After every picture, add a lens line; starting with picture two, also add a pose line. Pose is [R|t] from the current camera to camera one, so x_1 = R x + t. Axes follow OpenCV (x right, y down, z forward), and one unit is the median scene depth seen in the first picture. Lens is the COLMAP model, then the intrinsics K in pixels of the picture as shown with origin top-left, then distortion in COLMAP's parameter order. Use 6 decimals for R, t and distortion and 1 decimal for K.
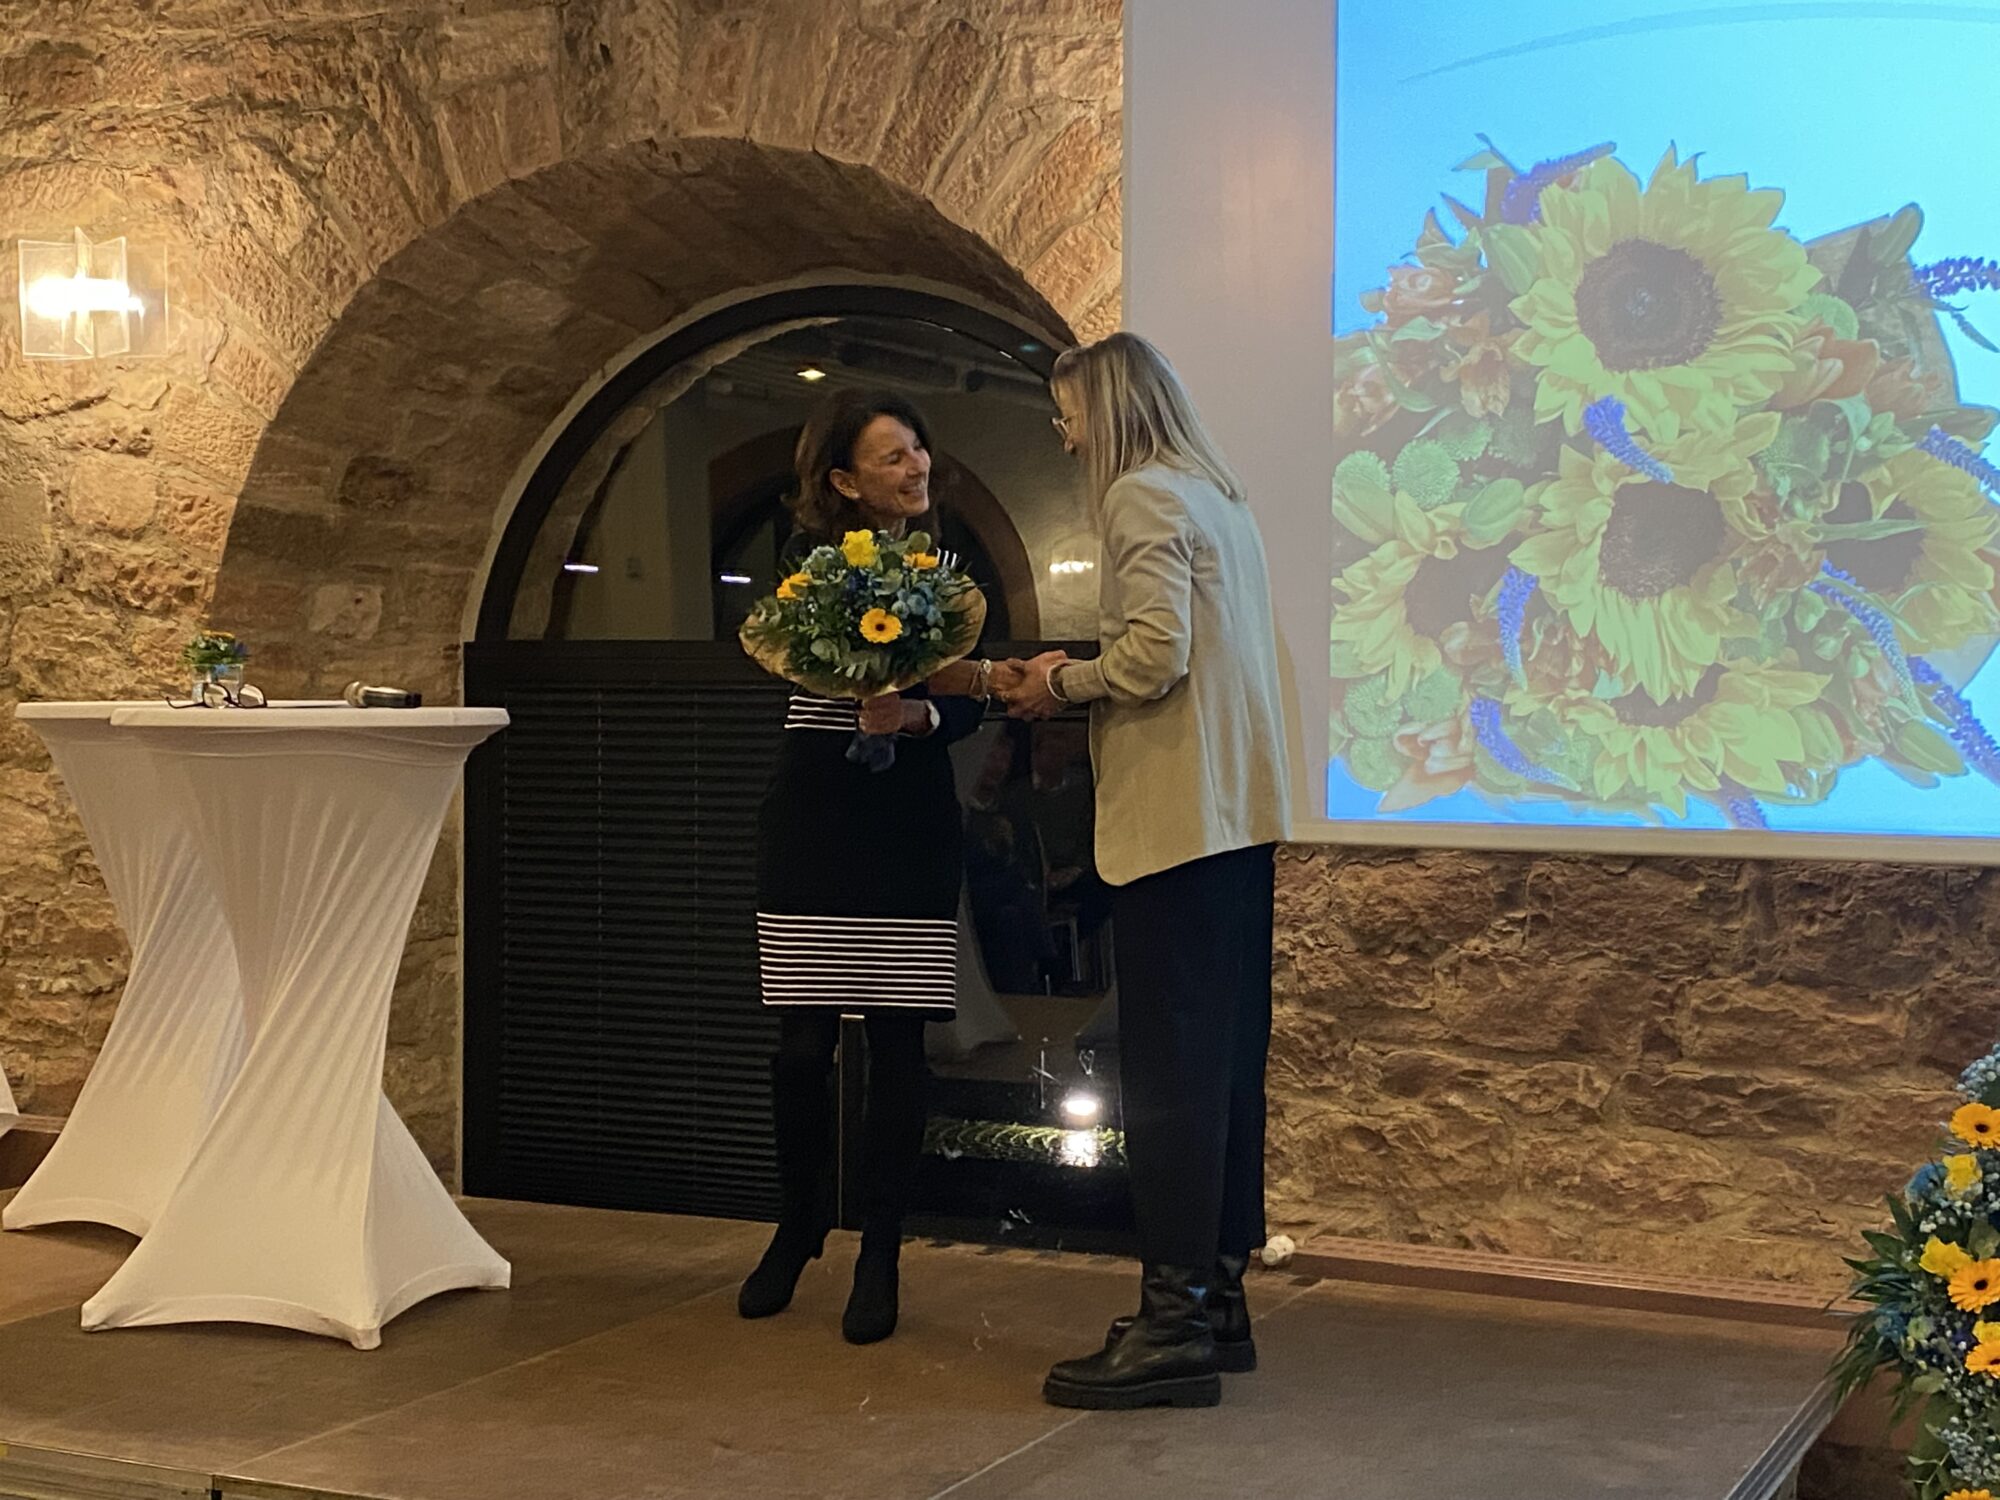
lens RADIAL K [[2973.9, 0, 1003.5], [0, 2973.9, 727.9], [0, 0, 1]] dist [0.110475, 0.000000]
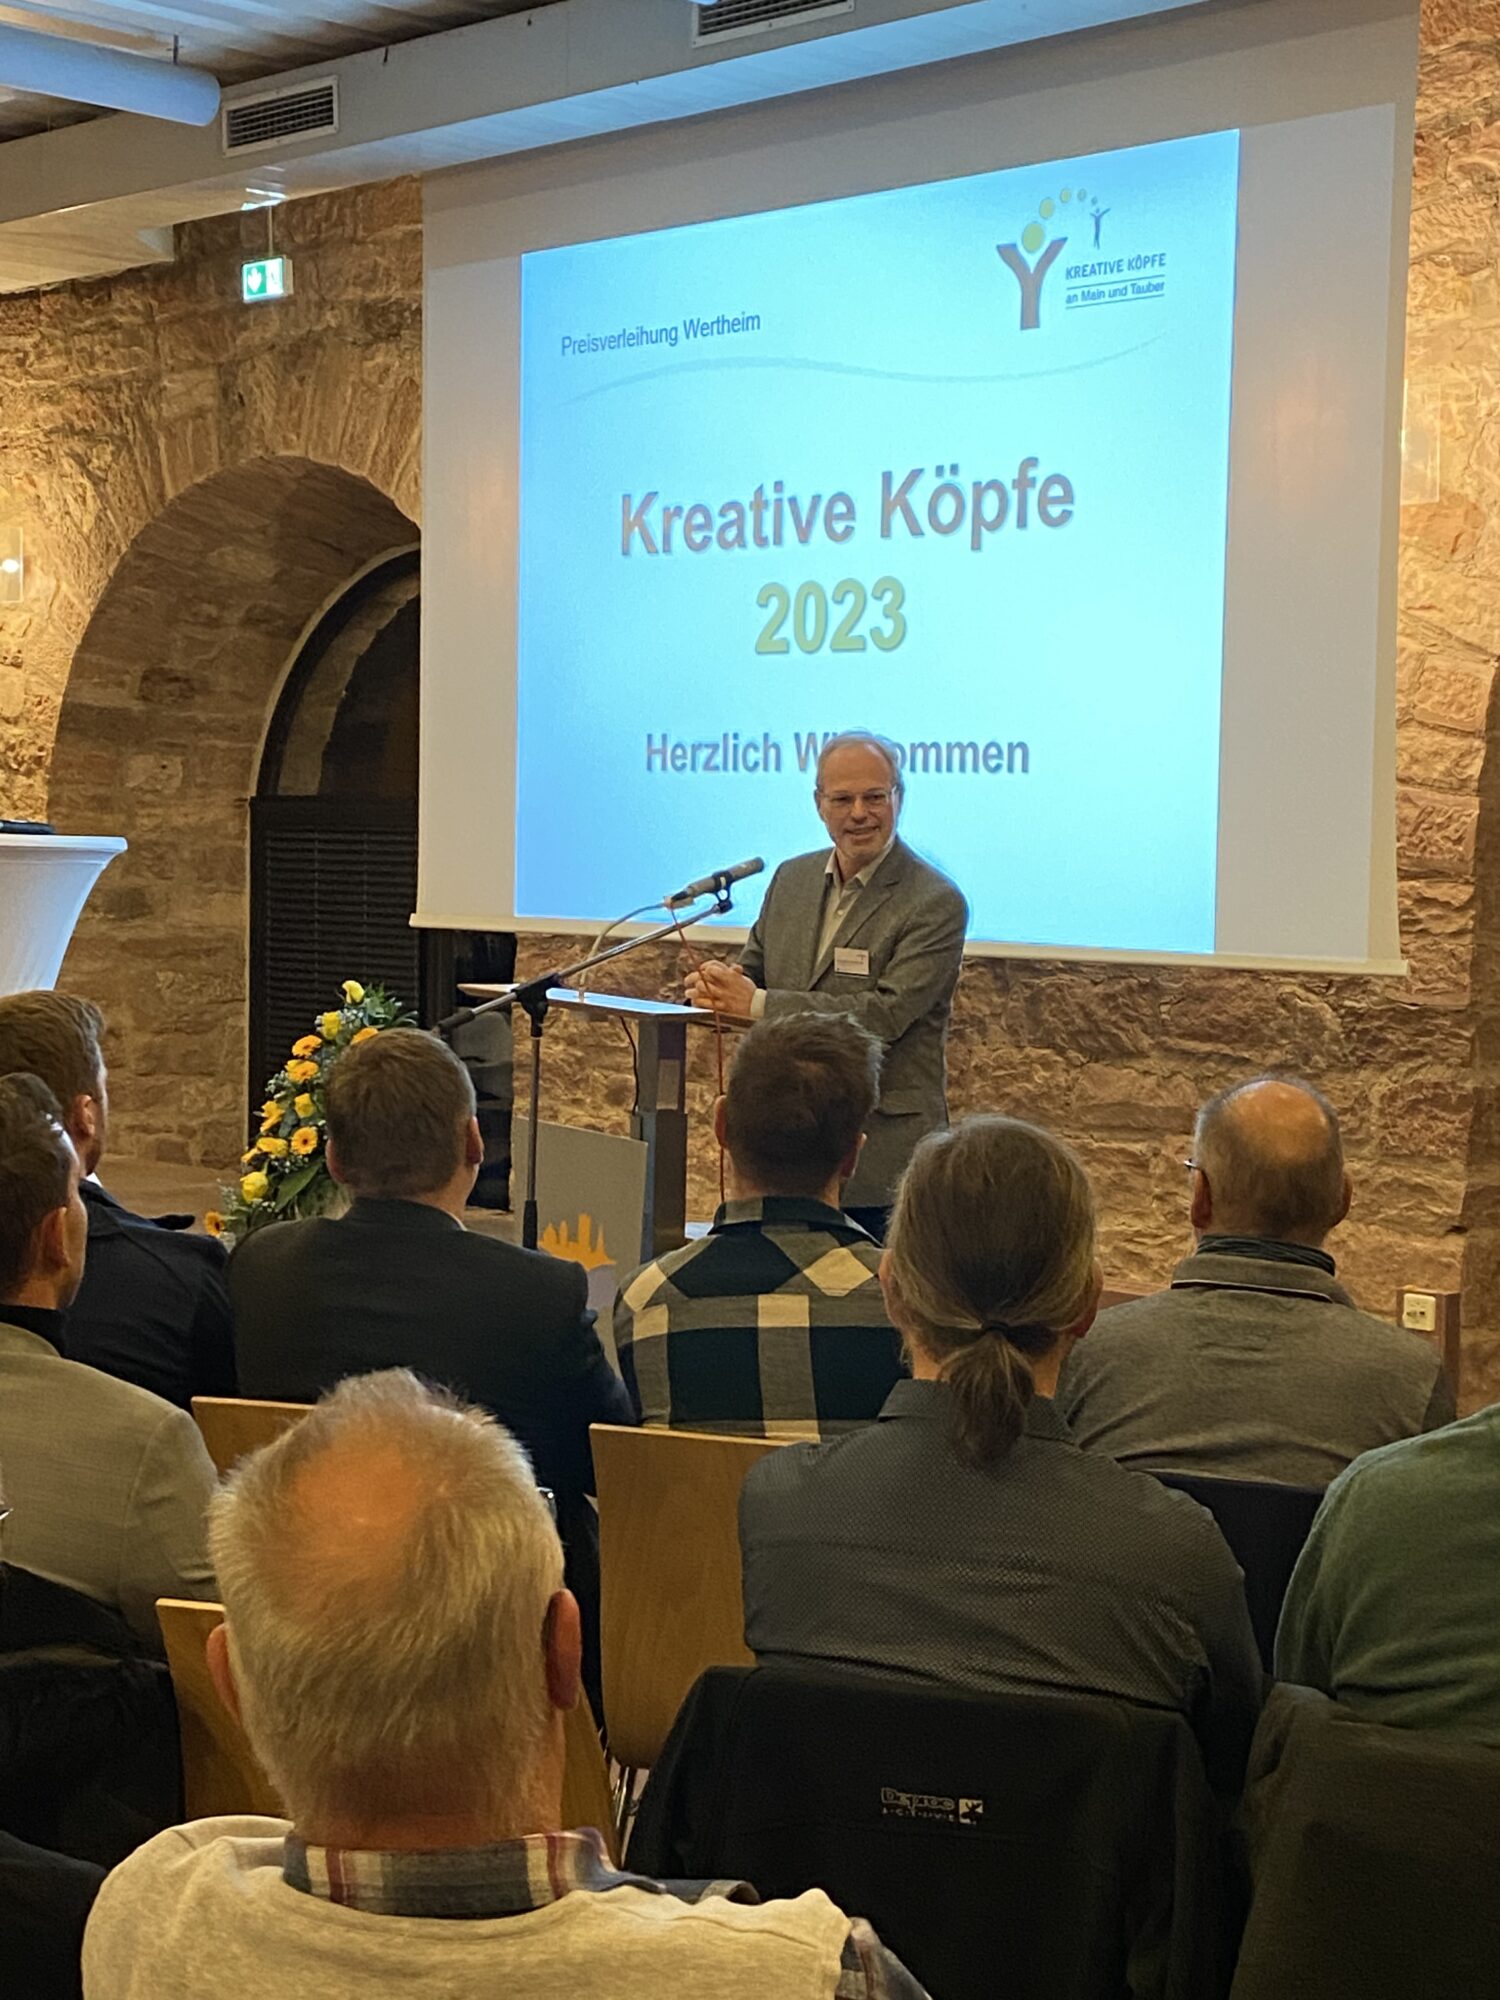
lens RADIAL K [[3187.3, 0, 739.0], [0, 3187.3, 990.4], [0, 0, 1]] dist [0.124107, 0.000000]
pose [[0.944275, 0.028212, -0.327946, 0.680742], [-0.017894, 0.999247, 0.034438, 0.009353], [0.328671, -0.026651, 0.944069, -0.462346]]
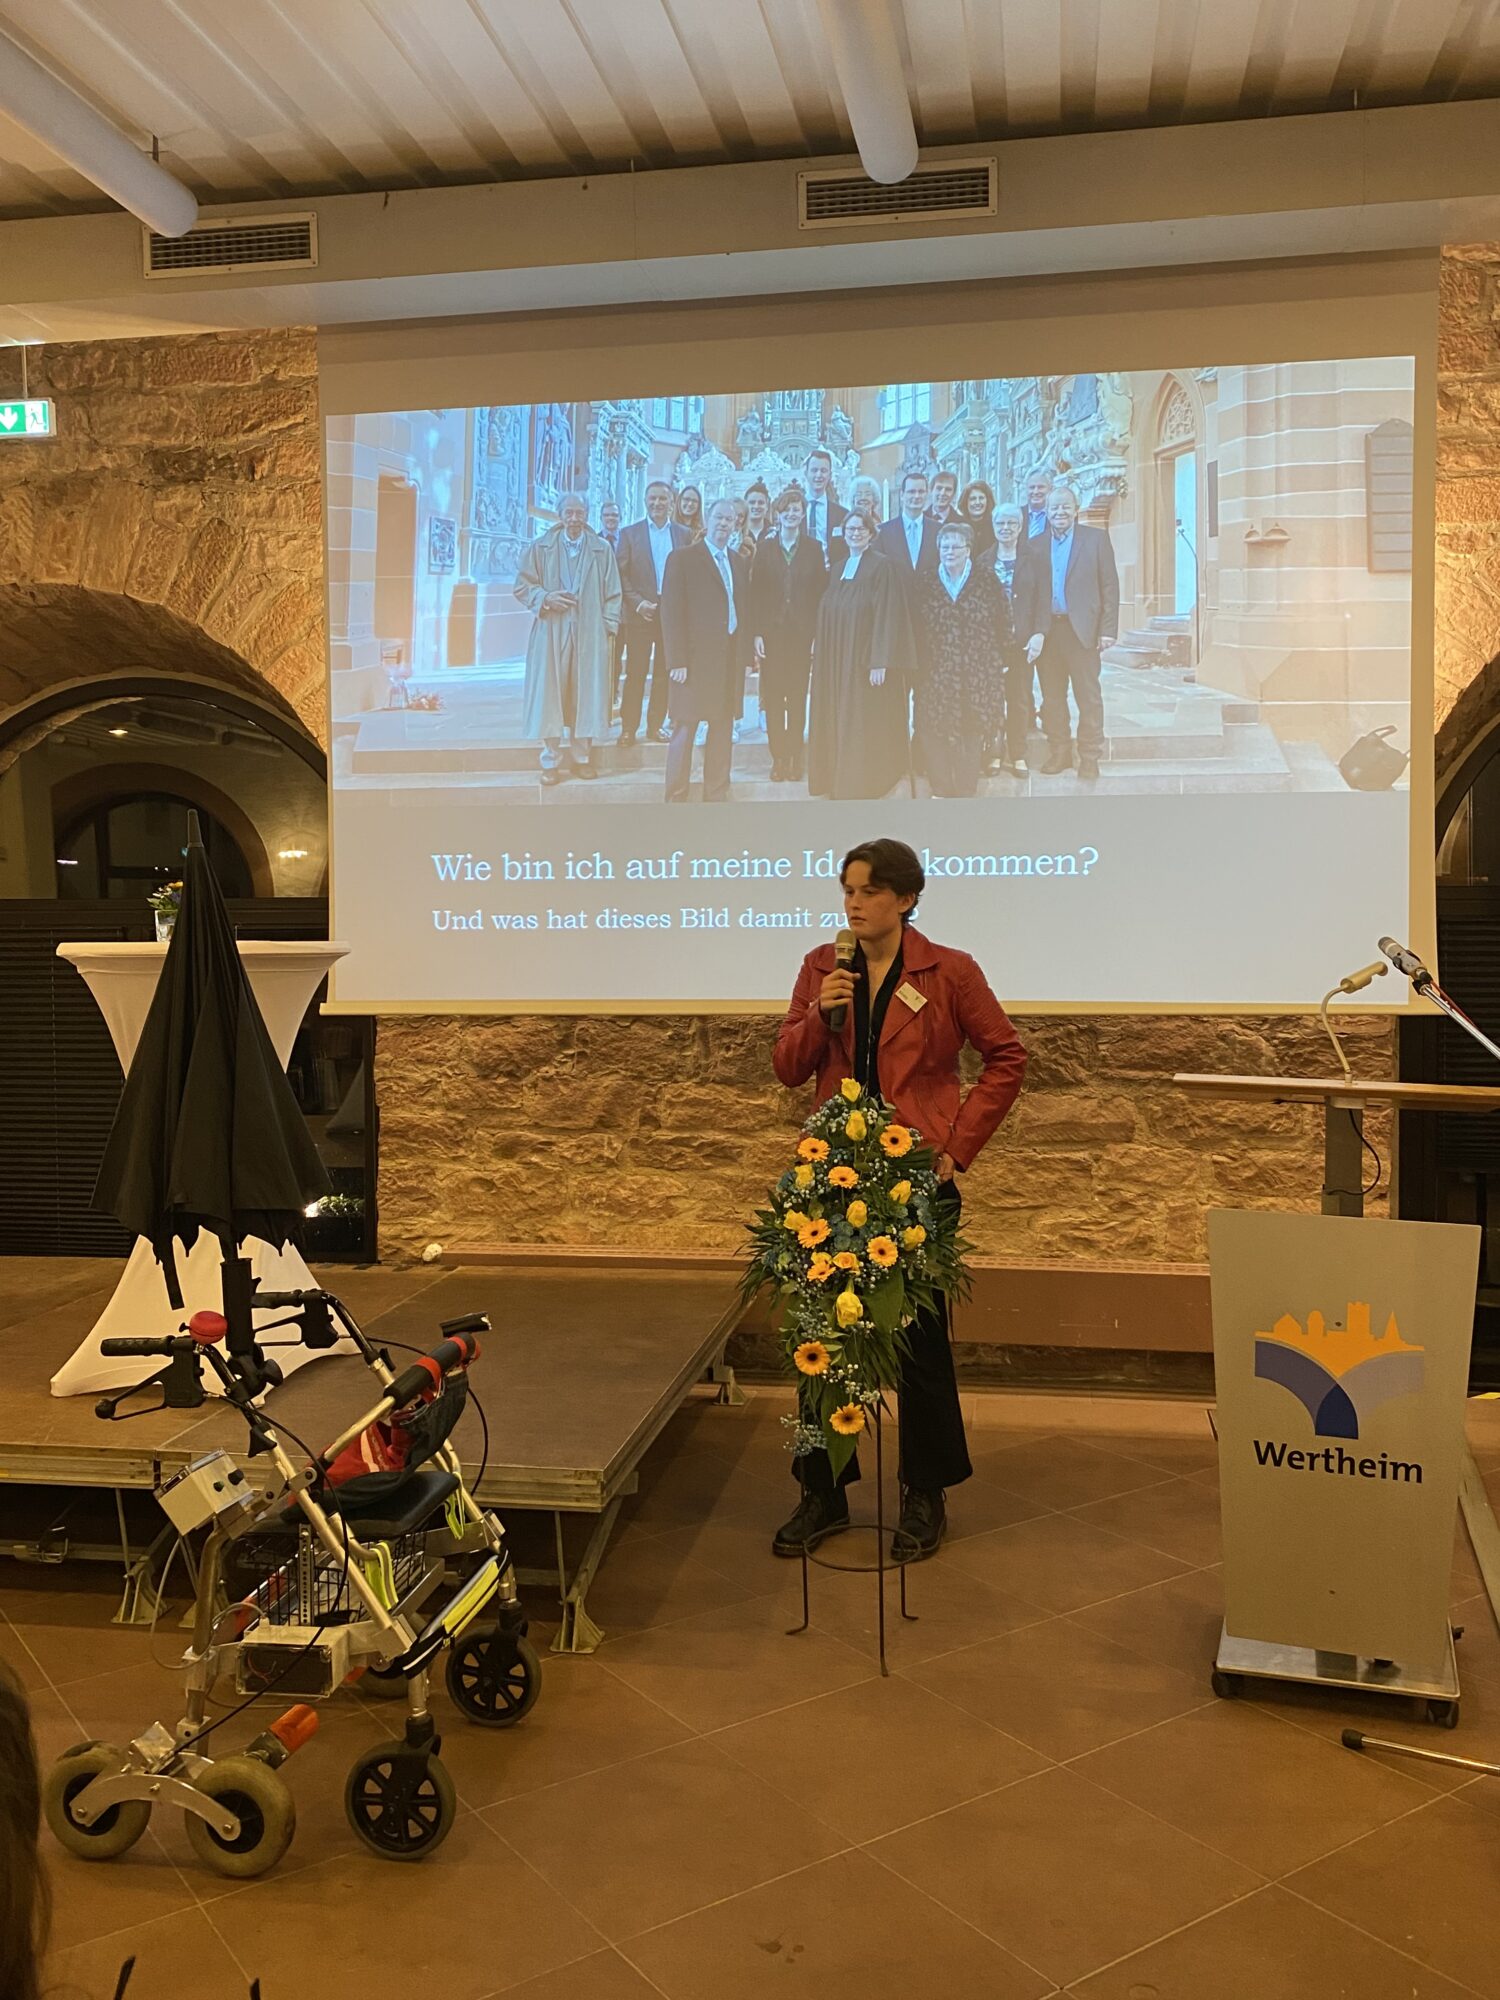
lens RADIAL K [[1755.7, 0, 776.5], [0, 1755.7, 981.1], [0, 0, 1]] dist [0.127967, -0.307142]
pose [[0.957967, -0.021896, 0.286042, -0.005625], [0.016837, 0.999655, 0.020136, 0.002062], [-0.286384, -0.014474, 0.958006, -0.024369]]
